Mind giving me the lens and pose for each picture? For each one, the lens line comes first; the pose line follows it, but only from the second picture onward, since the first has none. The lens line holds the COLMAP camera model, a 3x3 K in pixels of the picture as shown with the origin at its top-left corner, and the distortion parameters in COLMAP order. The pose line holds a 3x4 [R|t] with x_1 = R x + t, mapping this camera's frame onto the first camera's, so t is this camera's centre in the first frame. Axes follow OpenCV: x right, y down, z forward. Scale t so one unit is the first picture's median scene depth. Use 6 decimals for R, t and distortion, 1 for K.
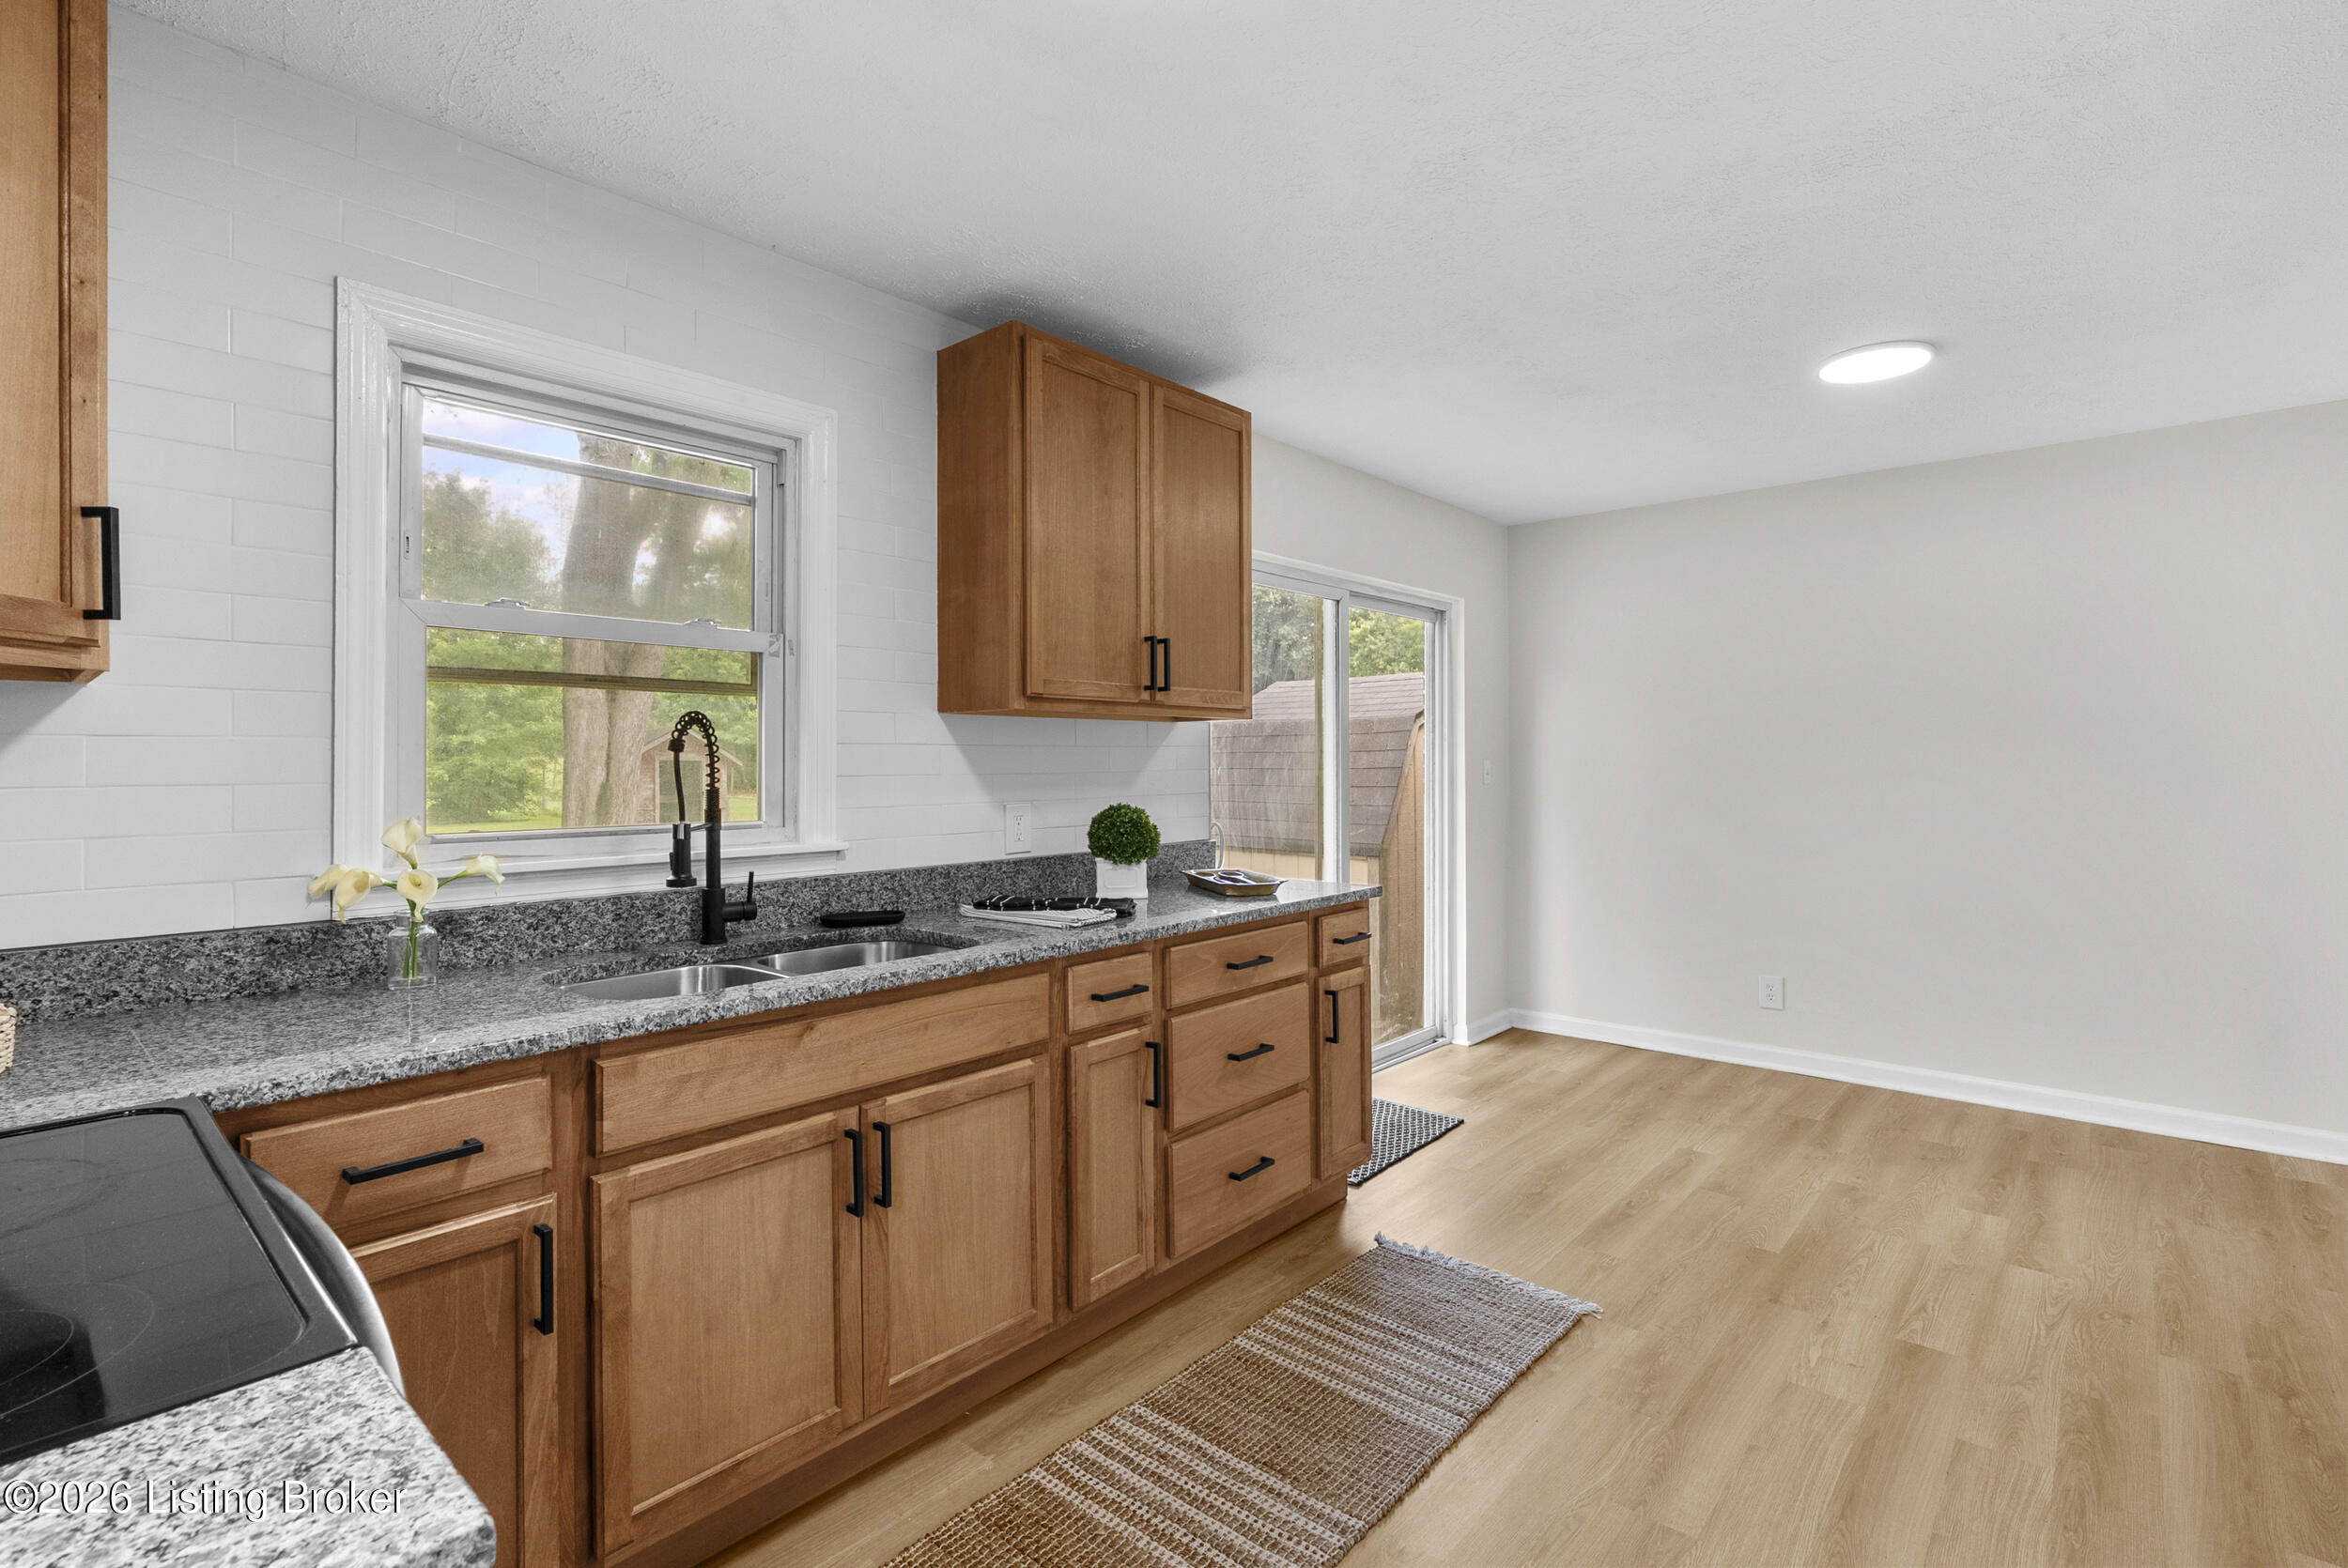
lens RADIAL K [[1088.5, 0, 1186.3], [0, 1088.5, 769.3], [0, 0, 1]] dist [-0.006365, 0.002605]
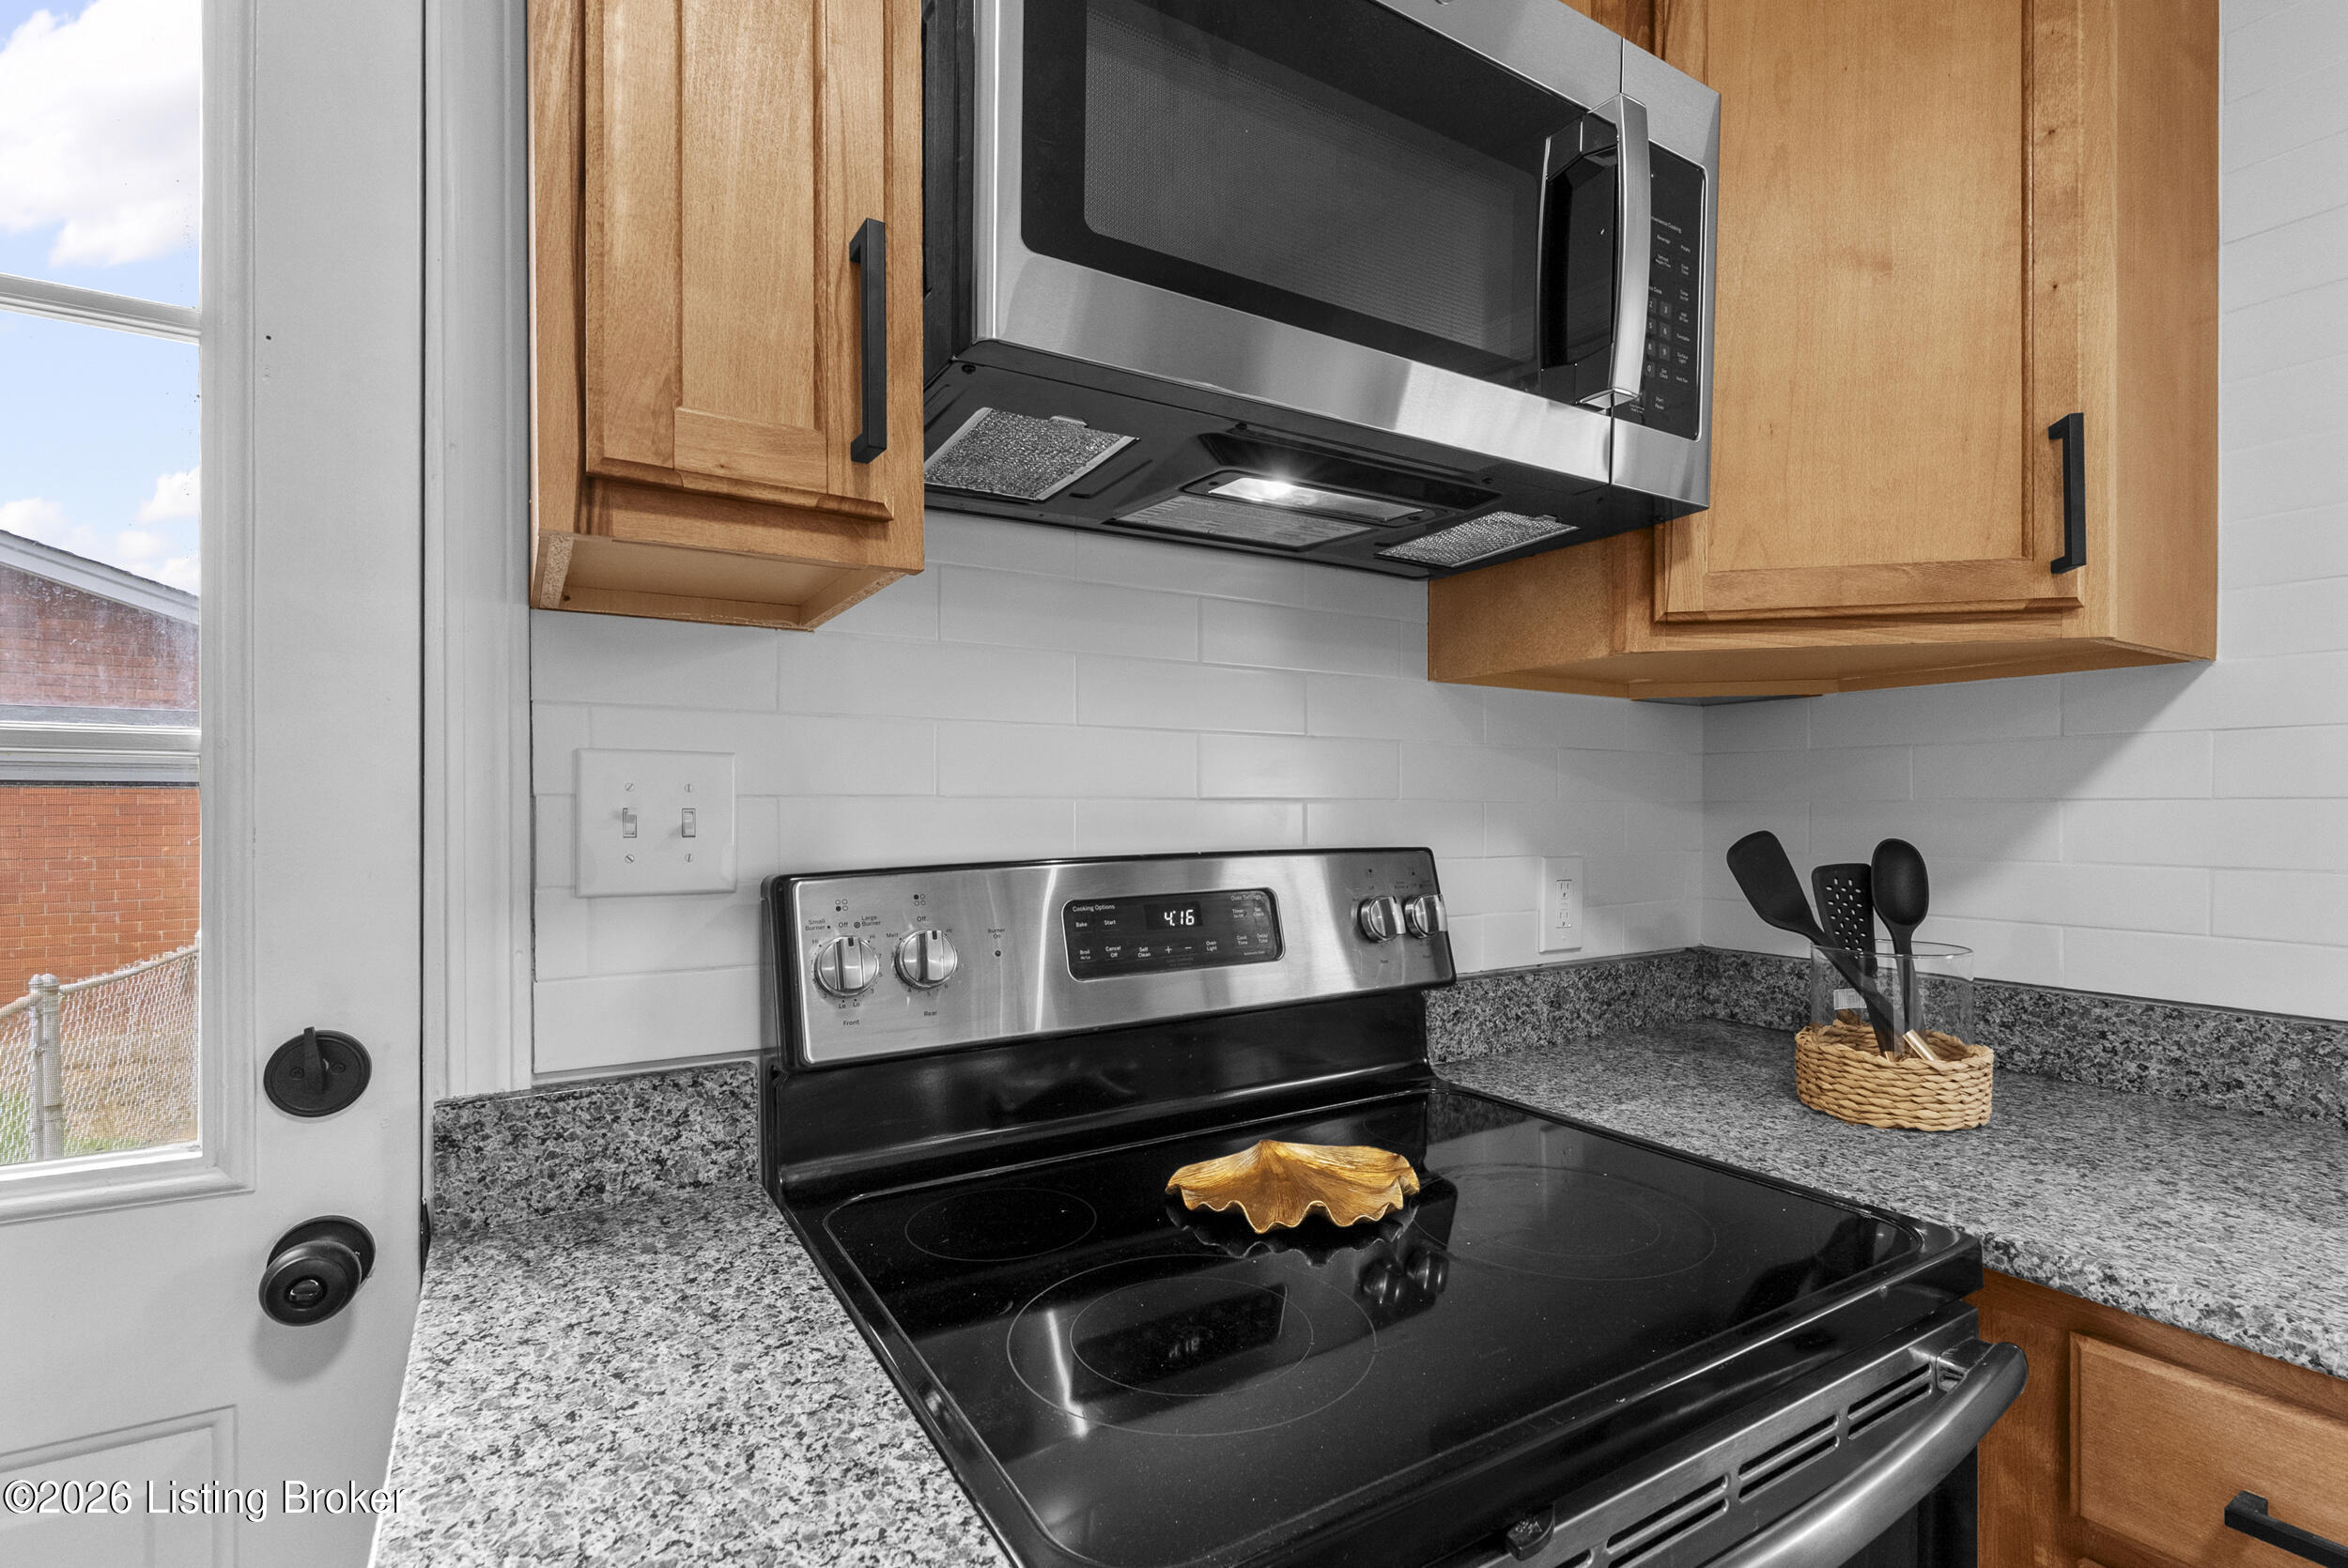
lens RADIAL K [[1088.5, 0, 1182.4], [0, 1088.5, 814.0], [0, 0, 1]] dist [-0.006365, 0.002605]
pose [[-0.301770, 0.010451, -0.953323, -0.059129], [-0.006720, 0.999892, 0.013089, 0.015084], [0.953357, 0.010356, -0.301667, 0.383178]]
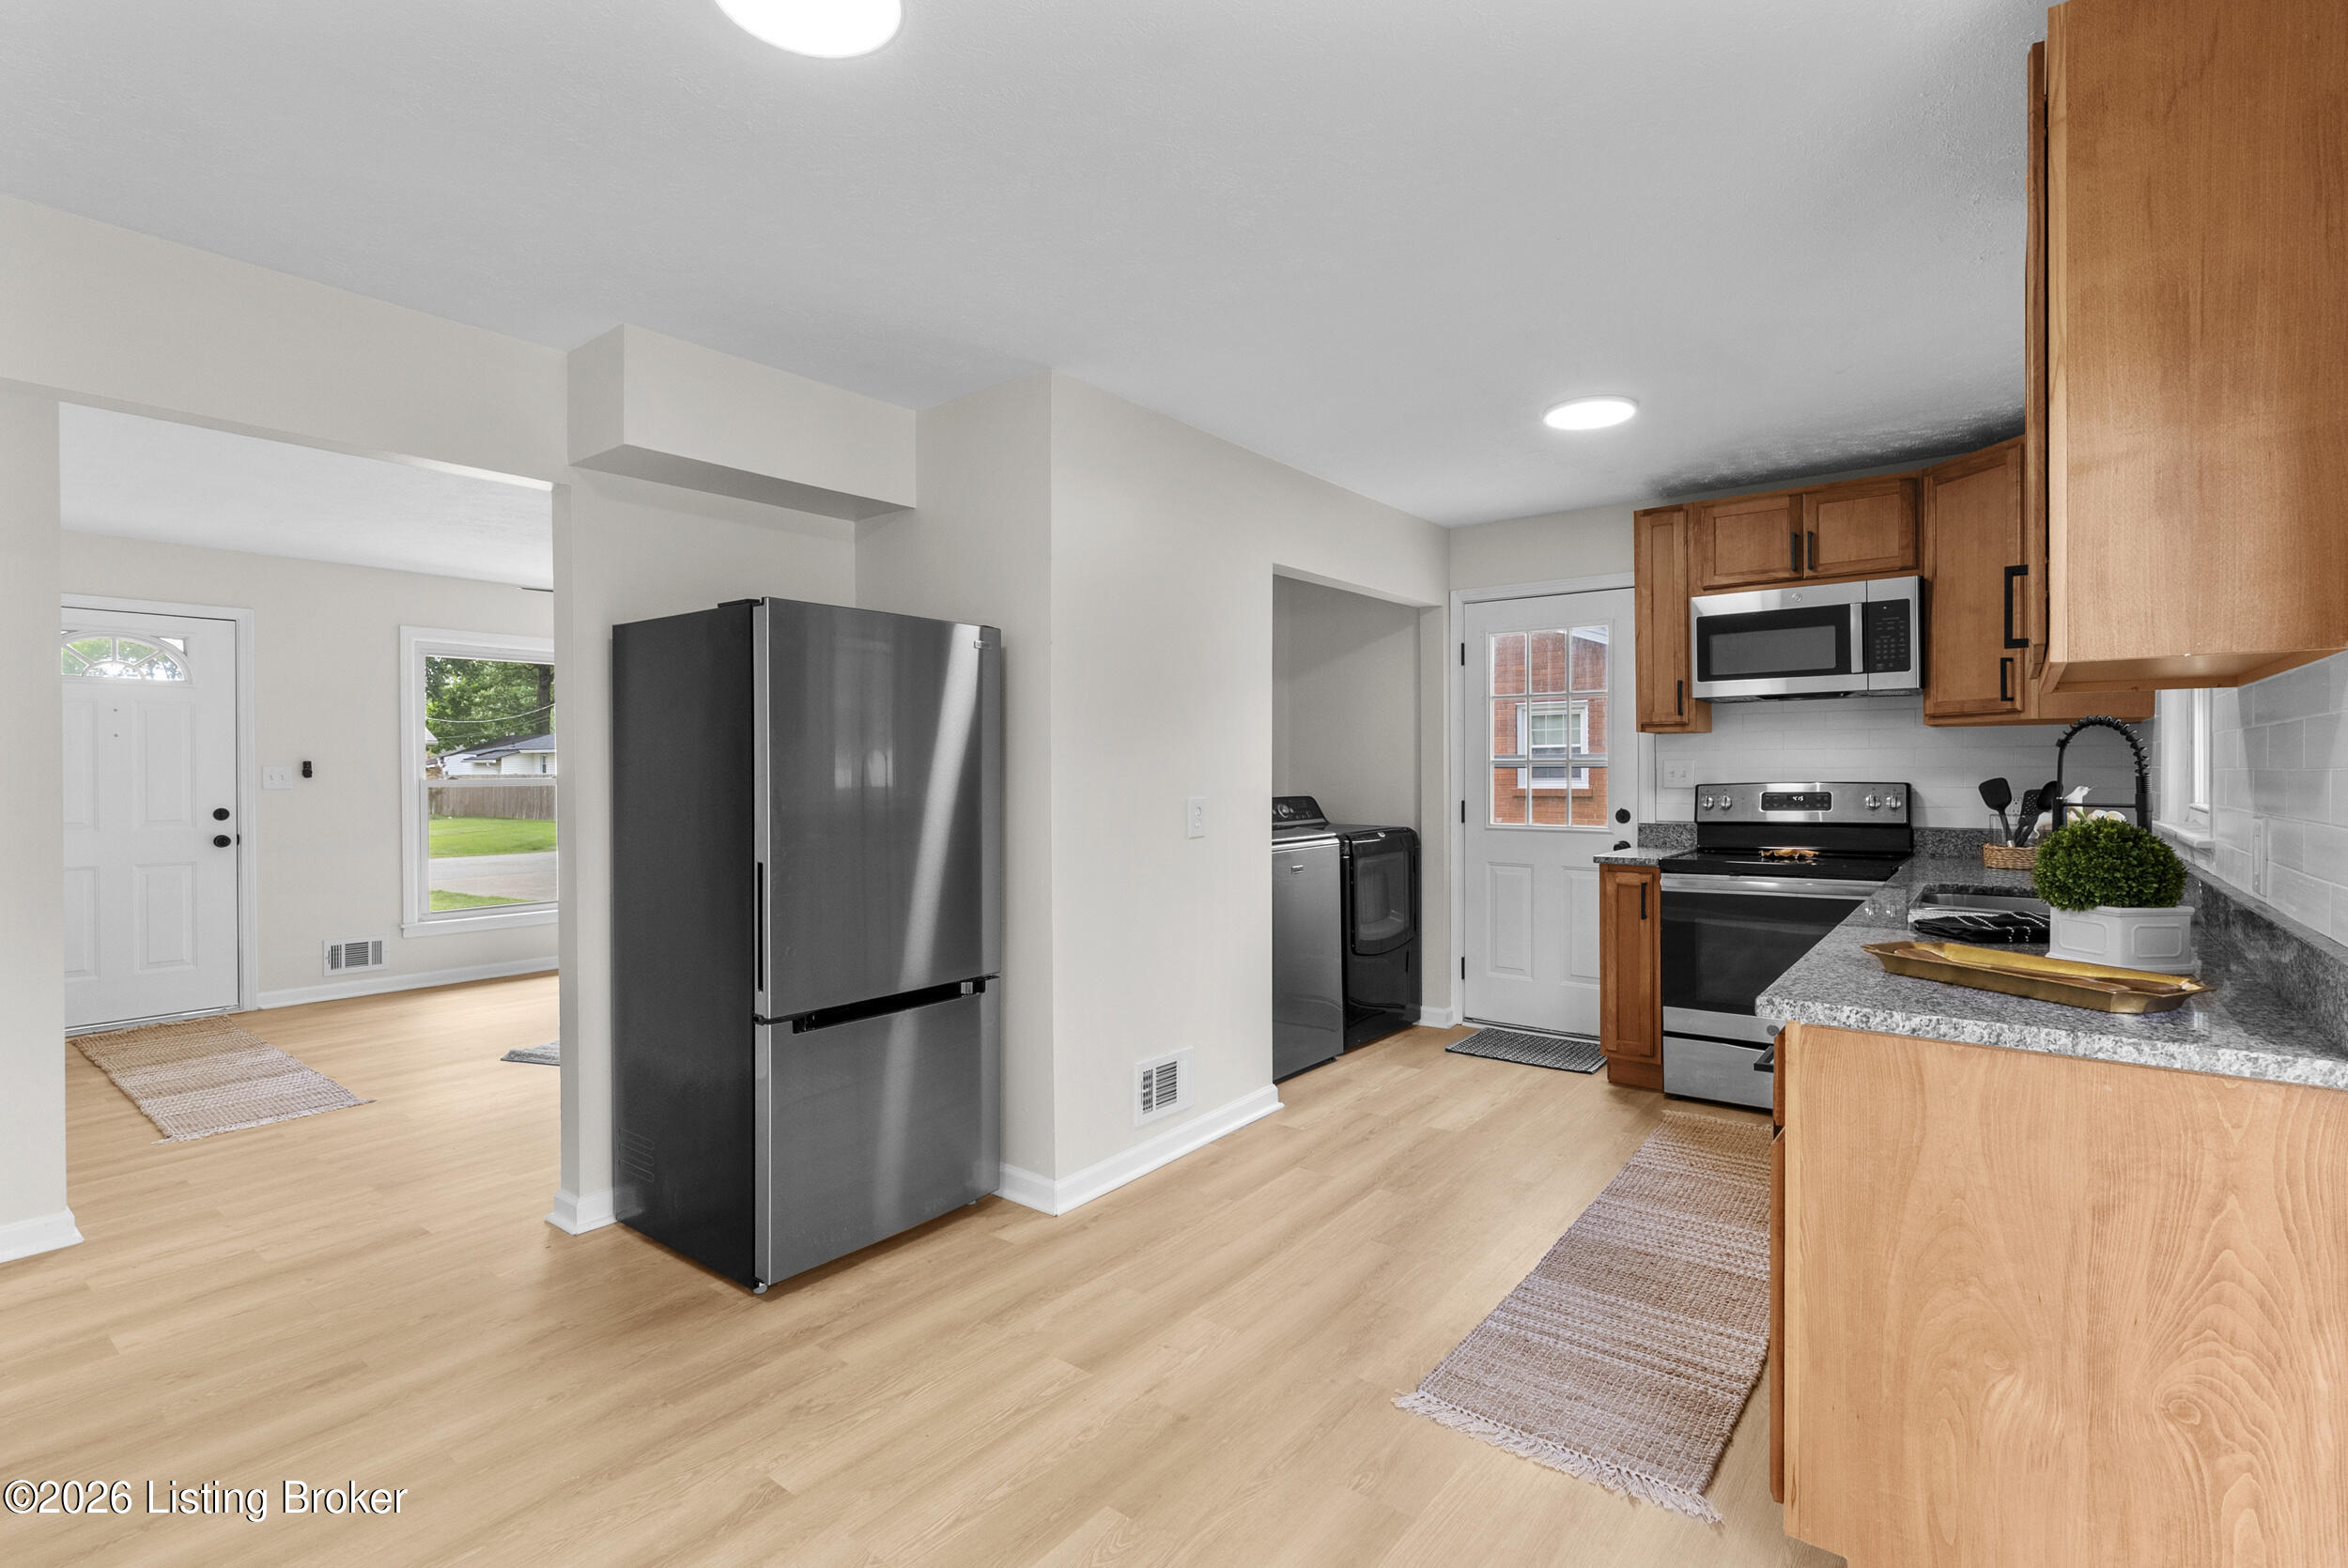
lens RADIAL K [[1088.5, 0, 1184.8], [0, 1088.5, 773.4], [0, 0, 1]] dist [-0.006365, 0.002605]
pose [[-0.998251, 0.011257, -0.058043, 0.667950], [0.010632, 0.999882, 0.011065, -0.009369], [0.058161, 0.010428, -0.998253, 2.086166]]
